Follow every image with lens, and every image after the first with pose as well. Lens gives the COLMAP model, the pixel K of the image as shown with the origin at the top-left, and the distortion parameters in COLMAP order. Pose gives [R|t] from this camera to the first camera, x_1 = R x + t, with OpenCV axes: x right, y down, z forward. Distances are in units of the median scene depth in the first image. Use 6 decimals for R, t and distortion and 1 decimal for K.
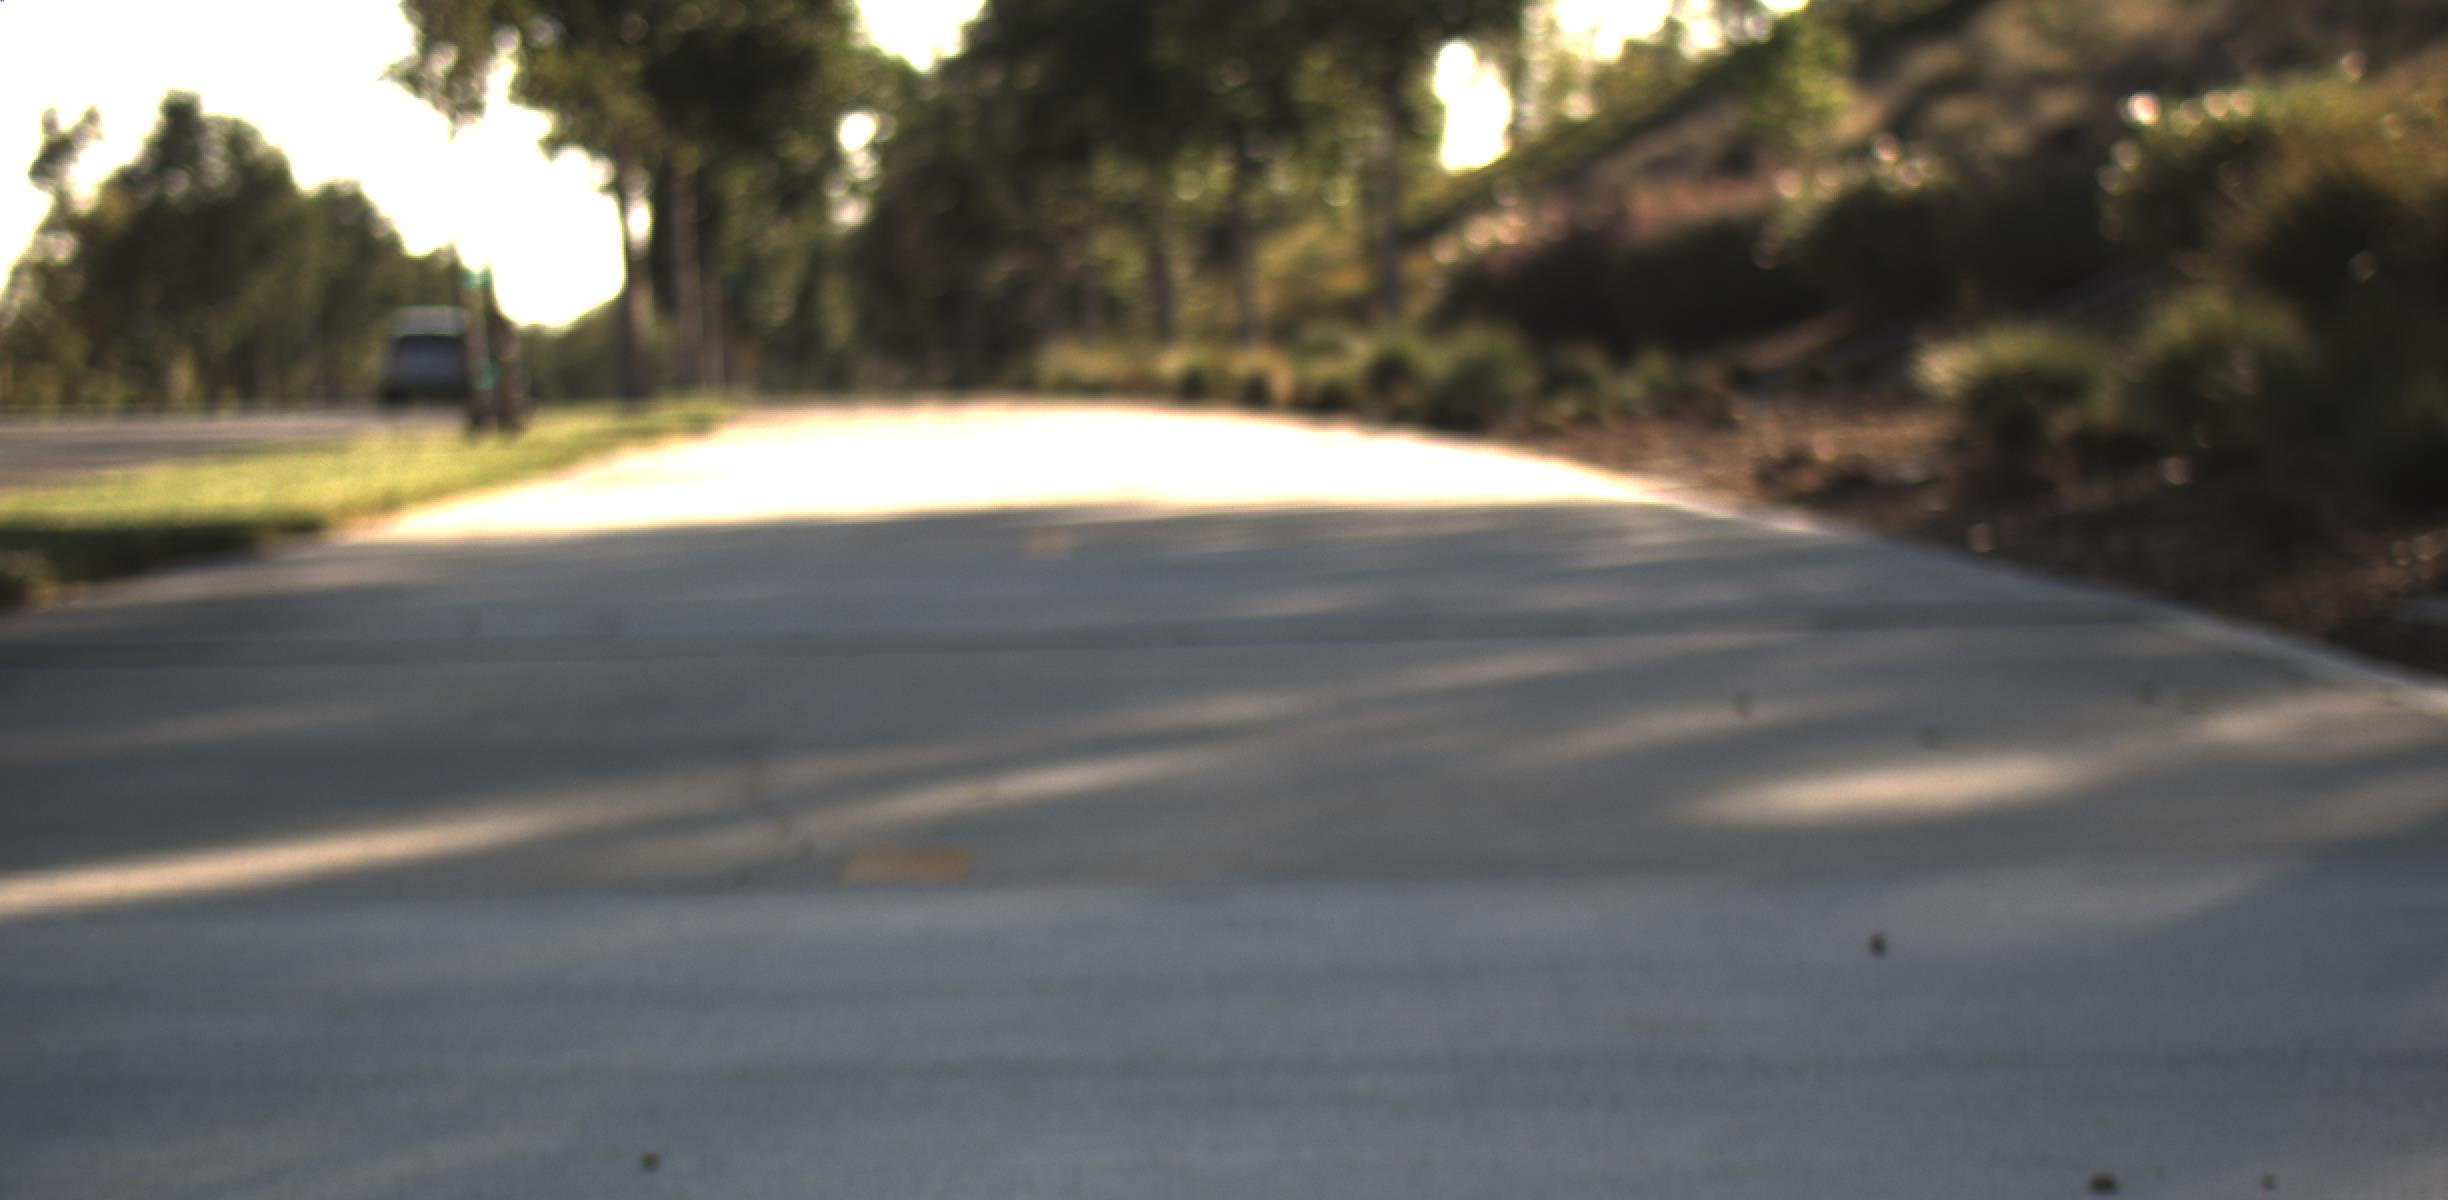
lens RADIAL K [[4833.3, 0, 1221.9], [0, 4833.3, 608.0], [0, 0, 1]] dist [-0.060087, 1.138752]
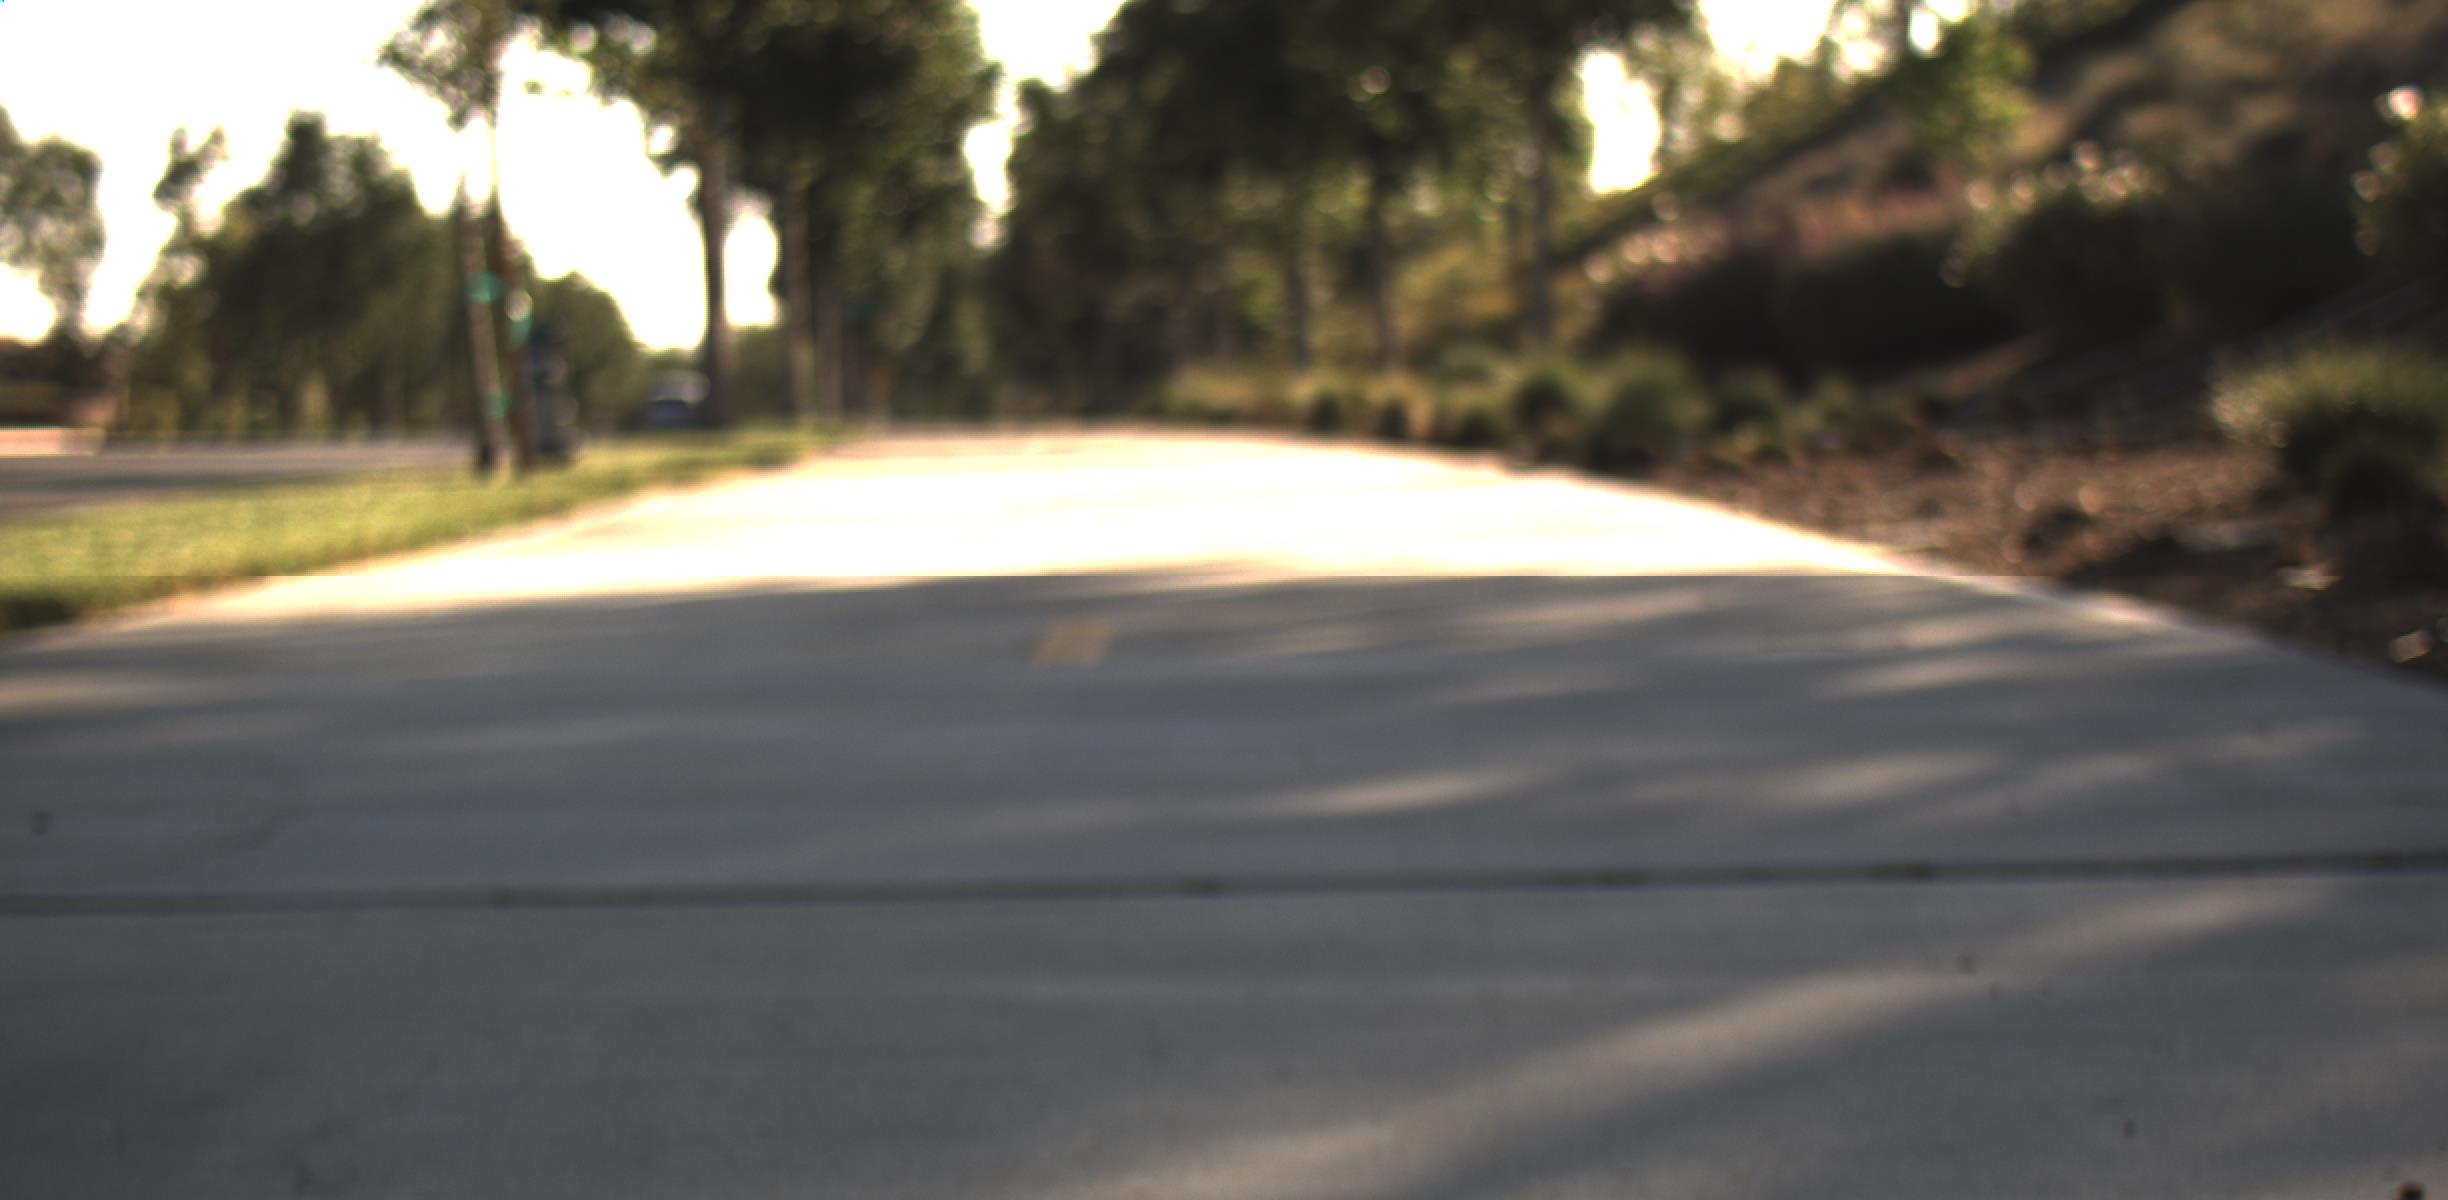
lens RADIAL K [[4833.3, 0, 1221.9], [0, 4833.3, 608.0], [0, 0, 1]] dist [-0.060087, 1.138752]
pose [[0.999550, 0.003734, -0.029766, 0.001313], [-0.003895, 0.999978, -0.005365, -0.002821], [0.029746, 0.005479, 0.999542, 0.053341]]
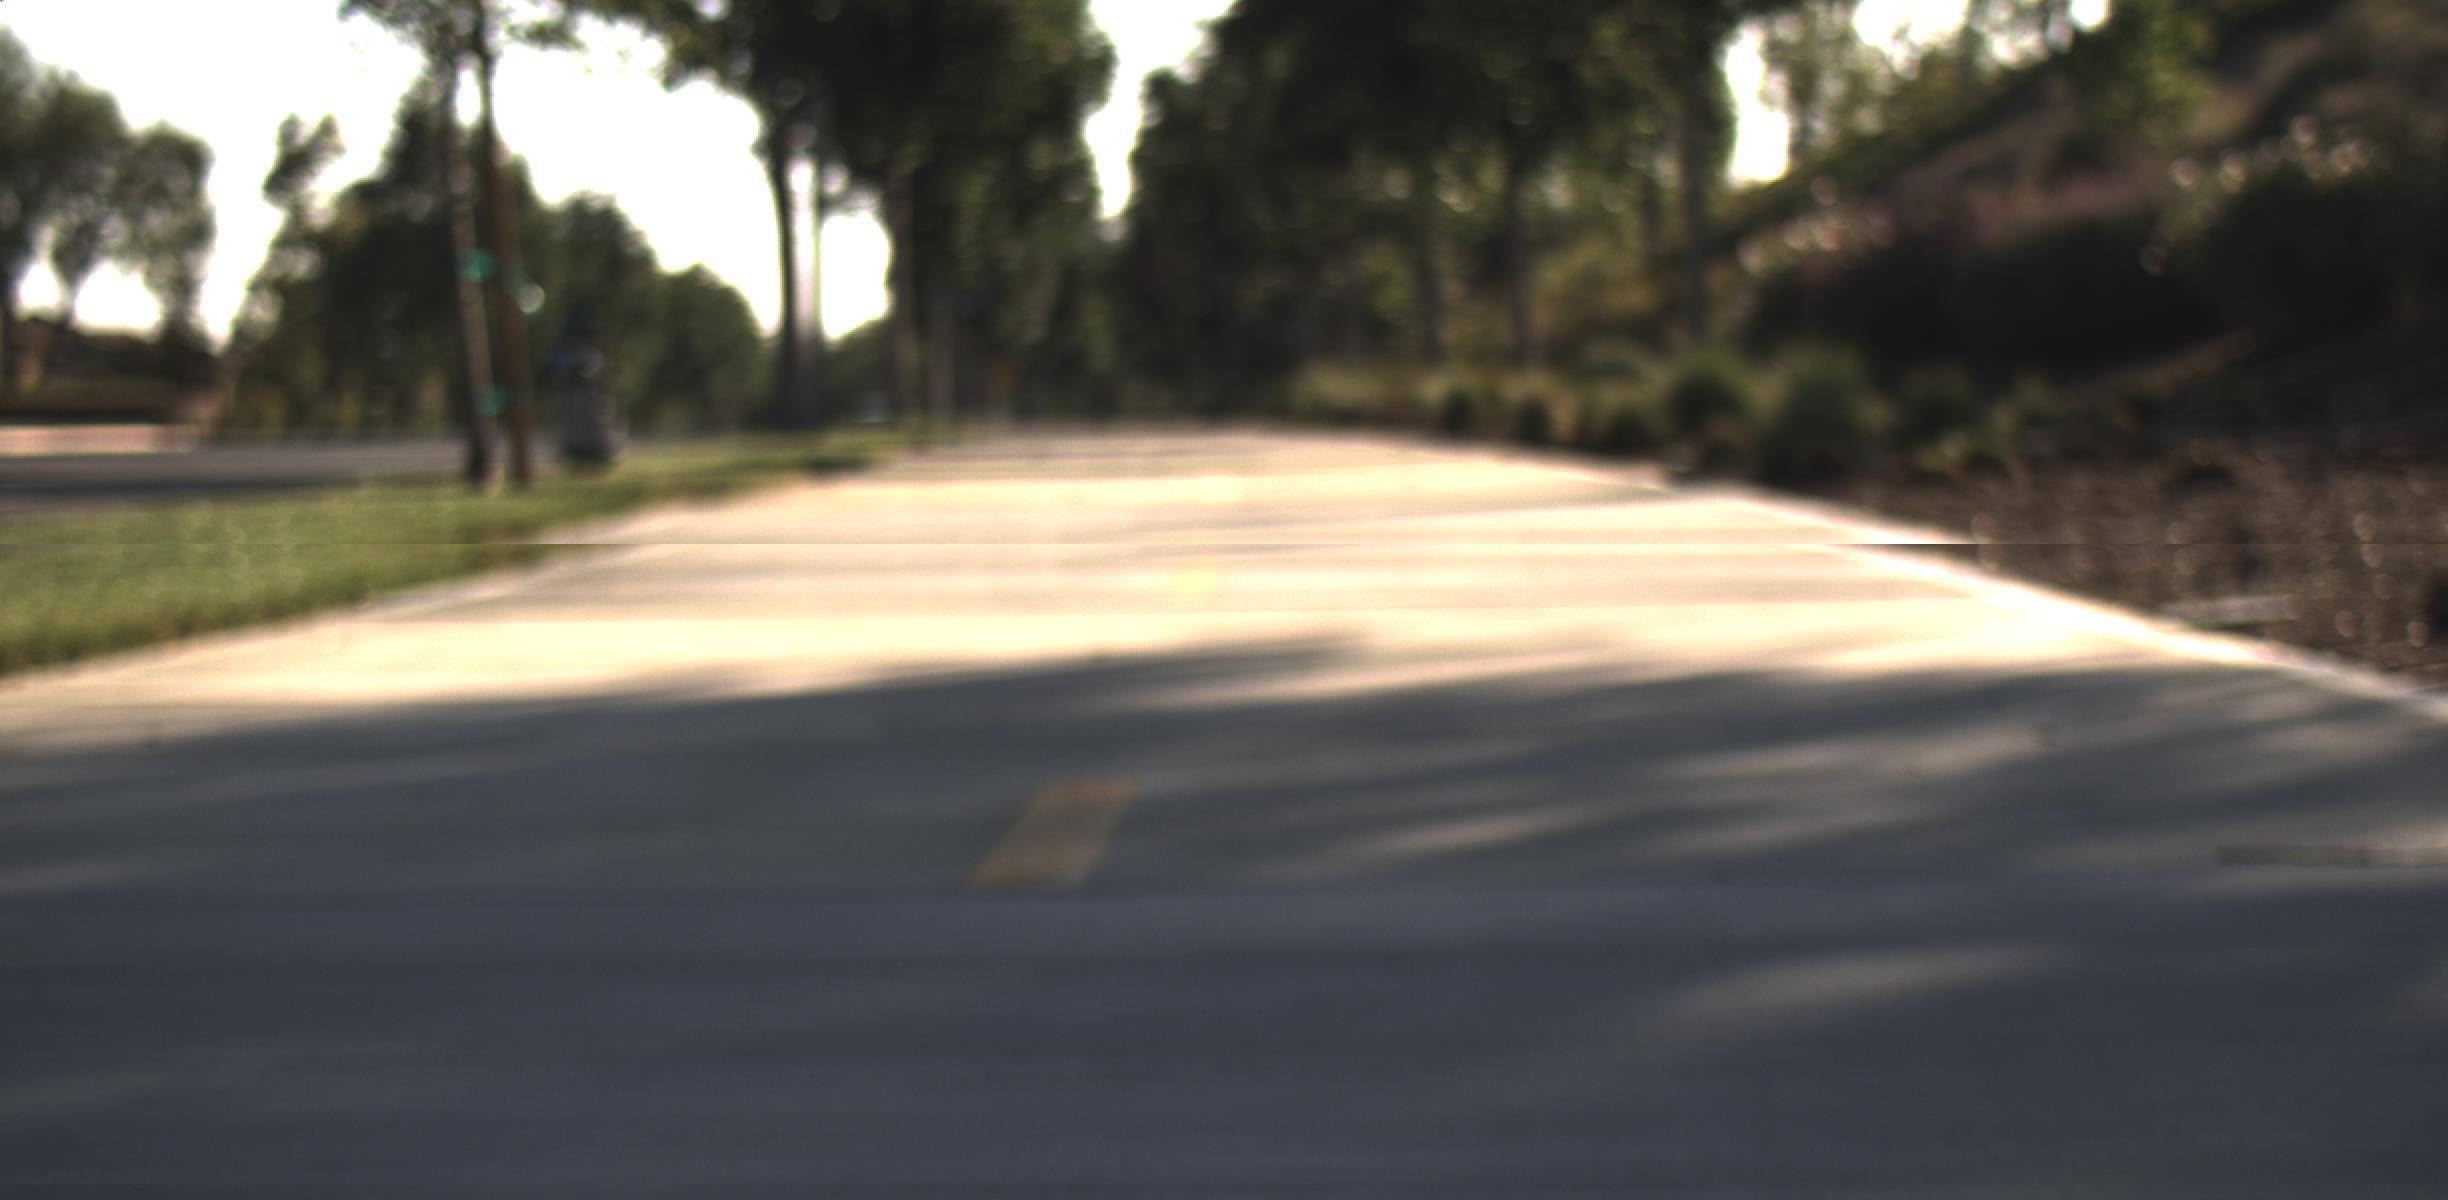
lens RADIAL K [[4833.3, 0, 1221.9], [0, 4833.3, 608.0], [0, 0, 1]] dist [-0.060087, 1.138752]
pose [[0.998374, 0.006780, -0.056605, 0.000635], [-0.007059, 0.999964, -0.004742, -0.005340], [0.056571, 0.005134, 0.998385, 0.103635]]
